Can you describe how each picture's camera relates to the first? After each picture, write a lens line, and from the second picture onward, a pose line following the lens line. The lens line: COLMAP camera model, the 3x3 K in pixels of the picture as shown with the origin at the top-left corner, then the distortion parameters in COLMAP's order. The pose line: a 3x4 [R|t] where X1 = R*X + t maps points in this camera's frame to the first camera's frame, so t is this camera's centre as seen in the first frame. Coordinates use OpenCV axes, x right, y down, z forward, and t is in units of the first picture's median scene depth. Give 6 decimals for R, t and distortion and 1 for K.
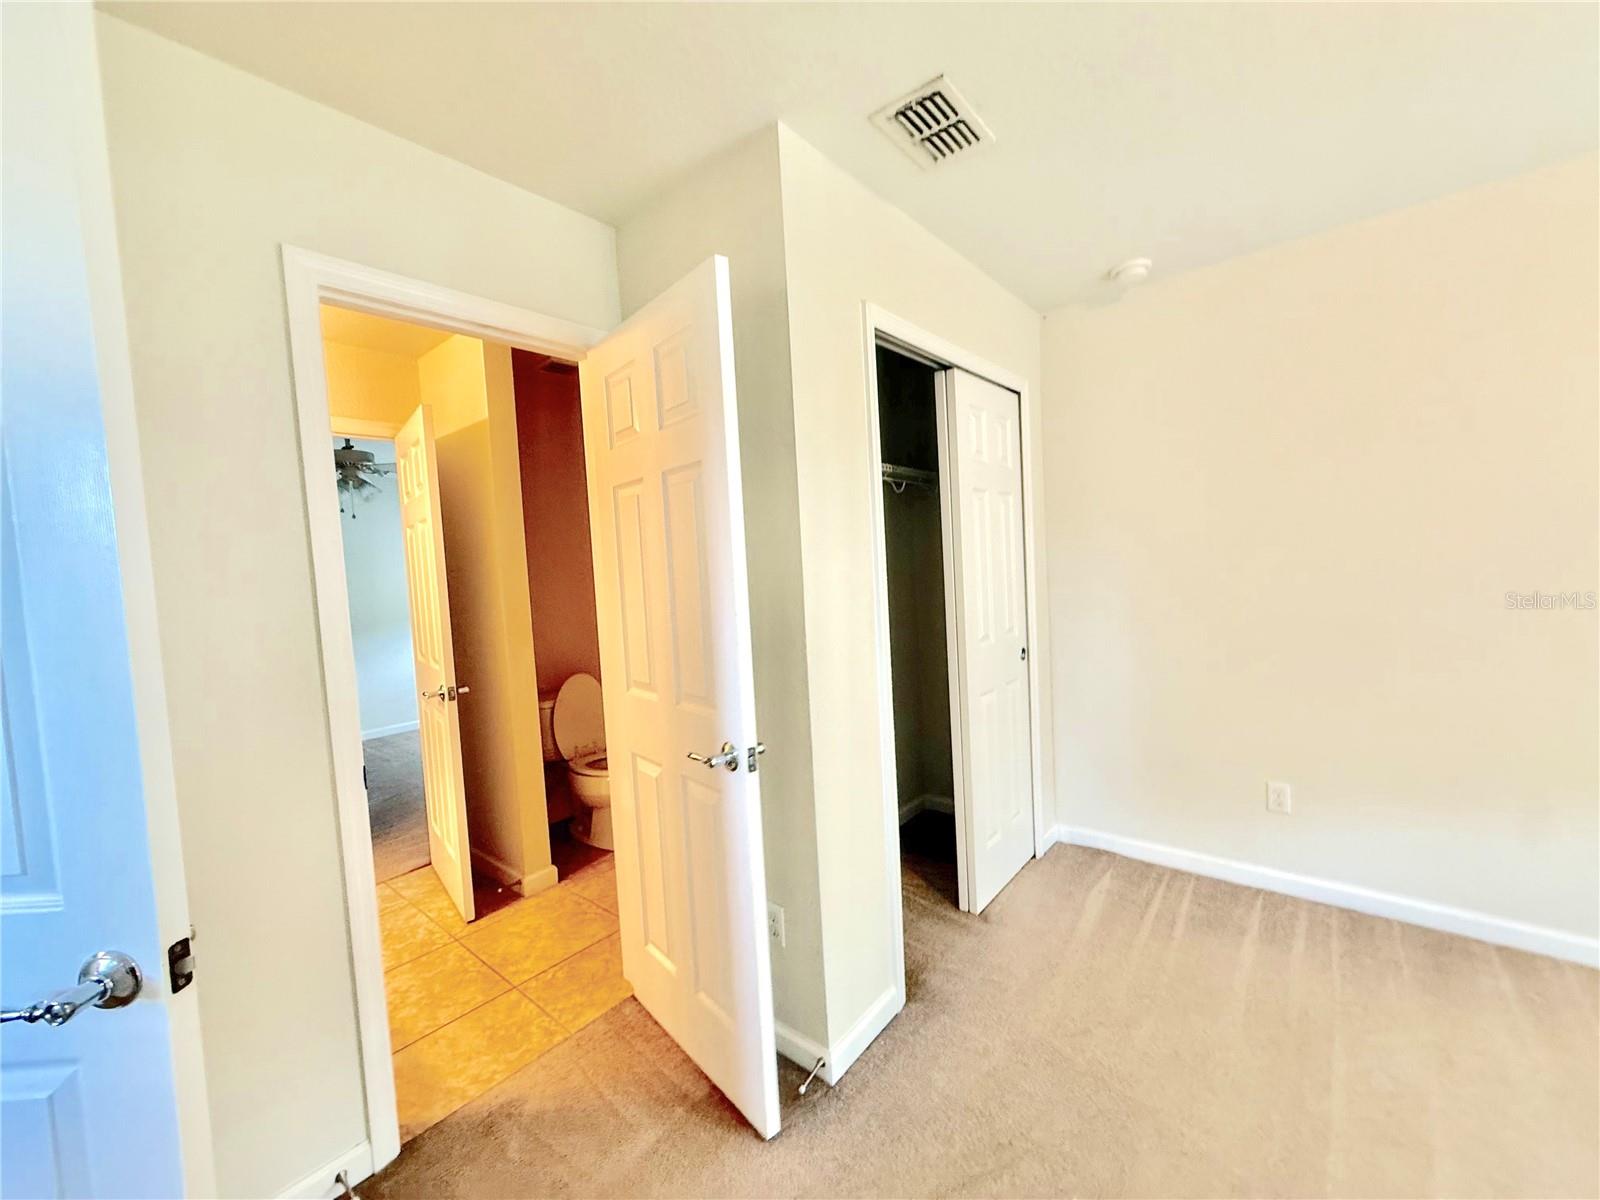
lens RADIAL K [[638.8, 0, 795.4], [0, 638.8, 600.7], [0, 0, 1]] dist [0.000286, -0.000114]
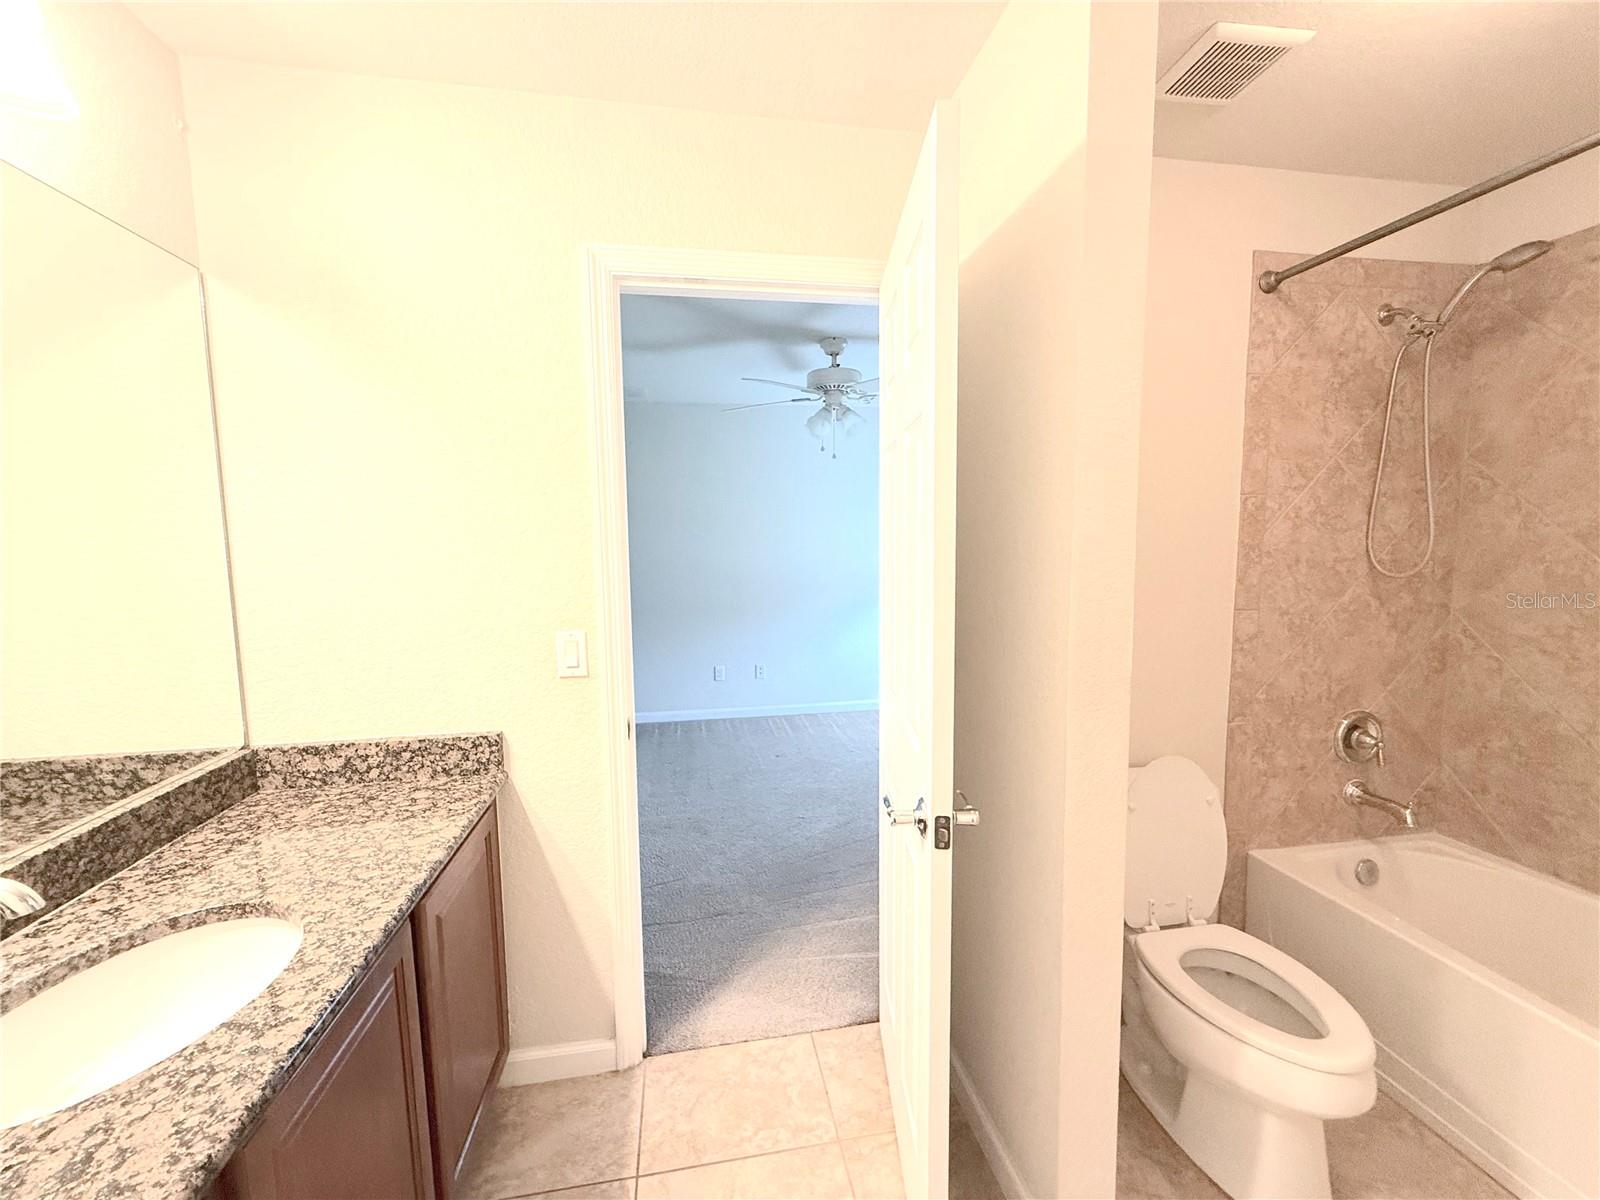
lens RADIAL K [[638.8, 0, 795.4], [0, 638.8, 600.7], [0, 0, 1]] dist [0.000286, -0.000114]
pose [[0.767367, 0.106405, -0.632317, -0.292486], [-0.065468, 0.993983, 0.087815, -0.028897], [0.637857, -0.025990, 0.769716, 0.497434]]
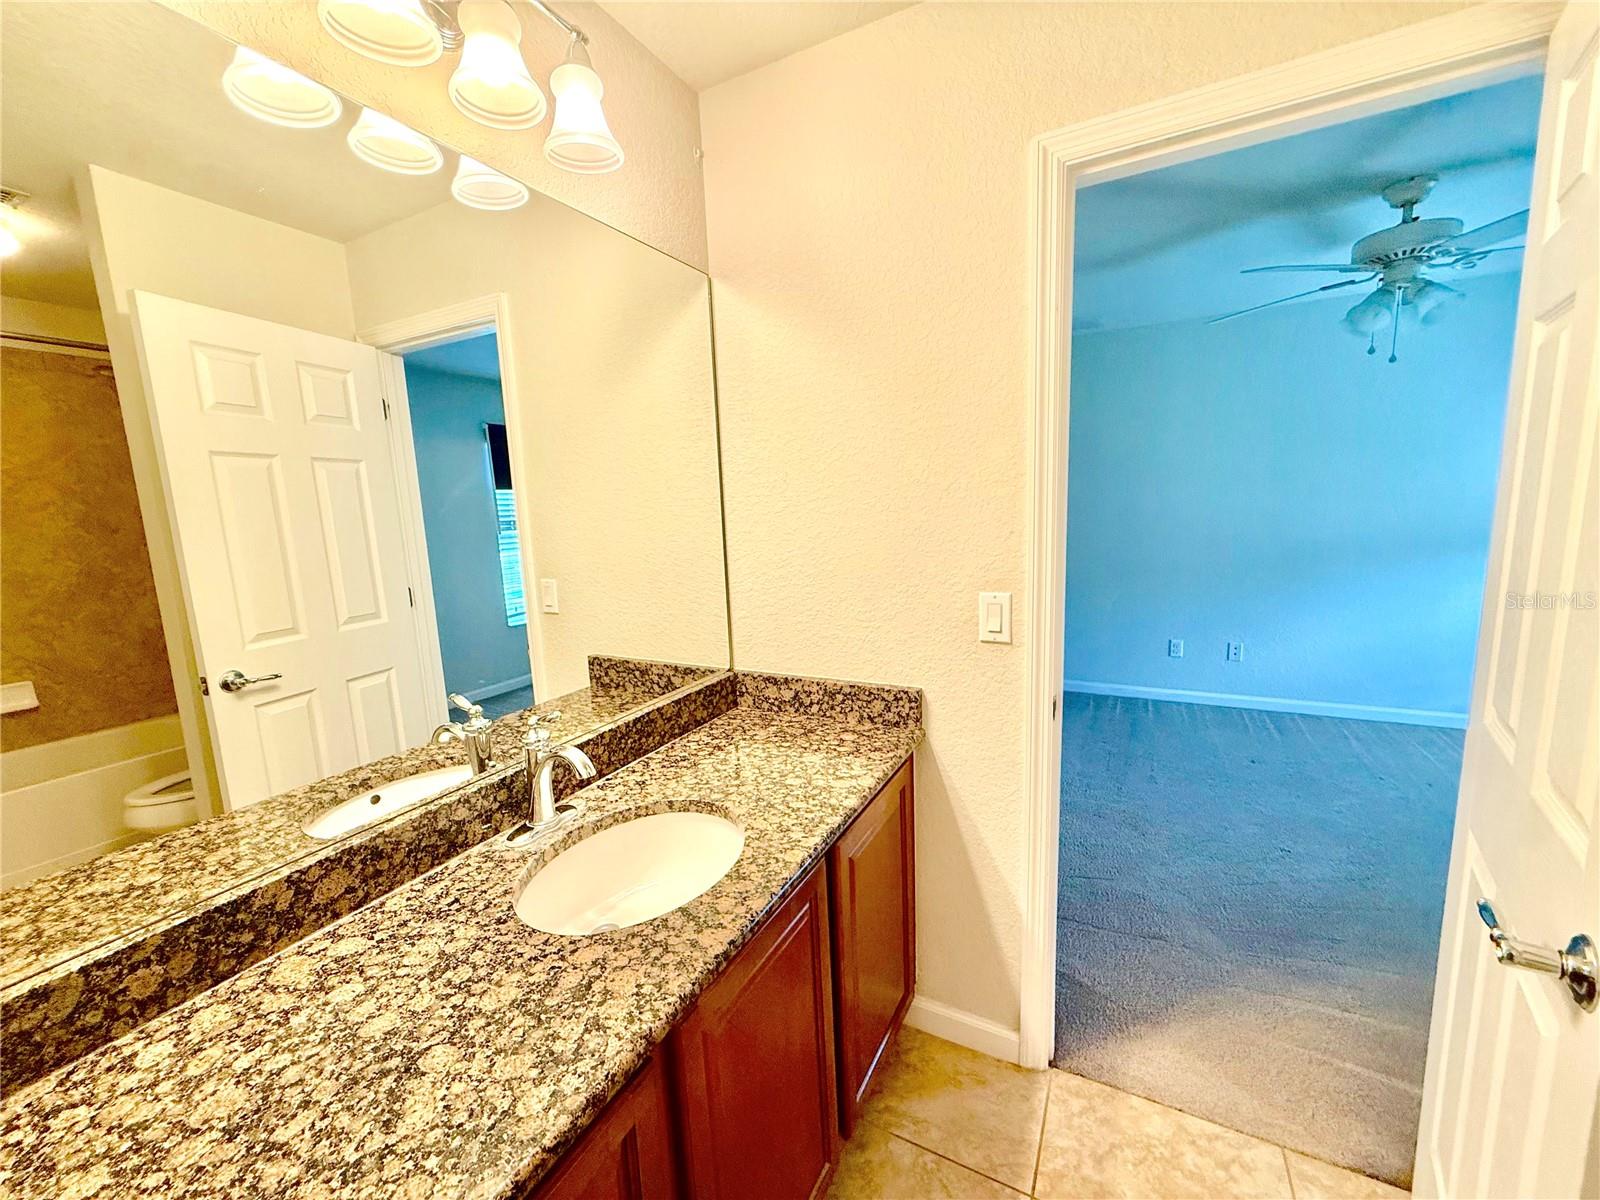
lens RADIAL K [[638.8, 0, 795.4], [0, 638.8, 600.7], [0, 0, 1]] dist [0.000286, -0.000114]
pose [[0.214070, 0.190978, -0.957967, -0.332188], [-0.026397, 0.981475, 0.189765, -0.027063], [0.976462, -0.015335, 0.215145, 0.531306]]
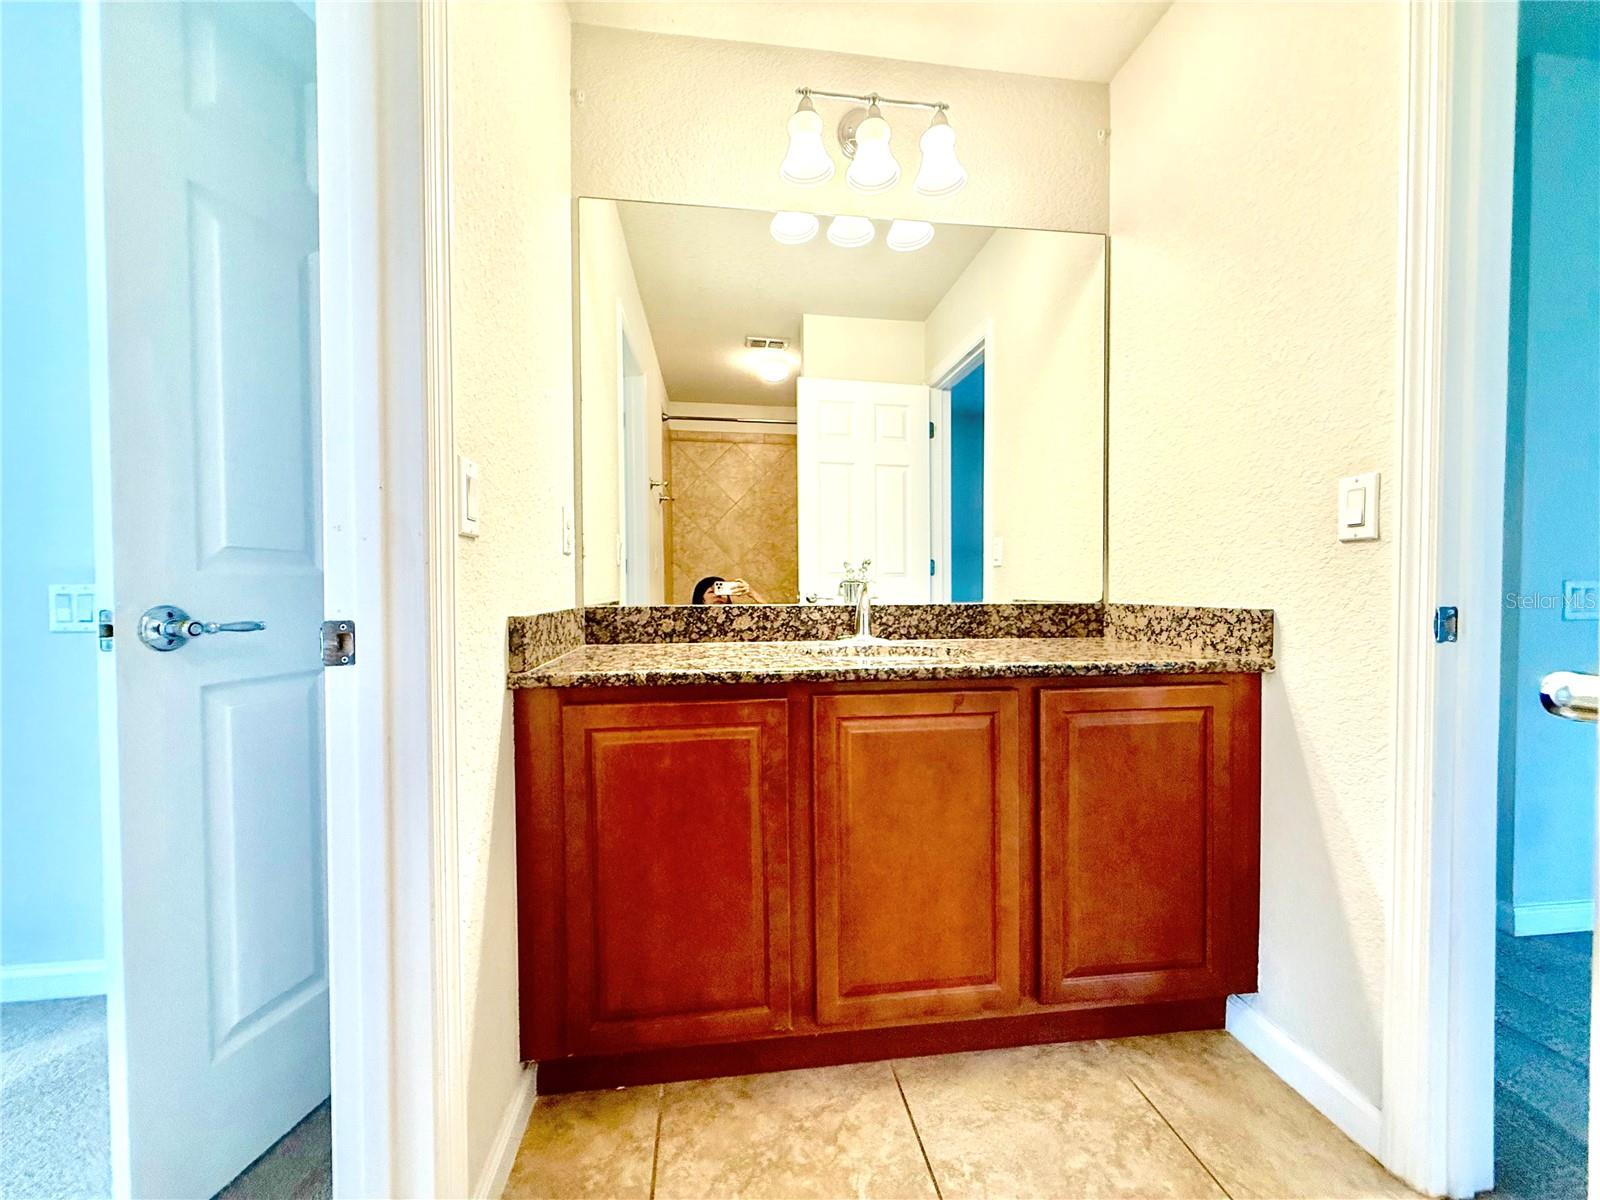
lens RADIAL K [[638.8, 0, 795.4], [0, 638.8, 600.7], [0, 0, 1]] dist [0.000286, -0.000114]
pose [[-0.673921, 0.071999, -0.735287, -0.262168], [-0.002708, 0.994993, 0.099911, 0.083874], [0.738798, 0.069323, -0.670352, 0.778078]]
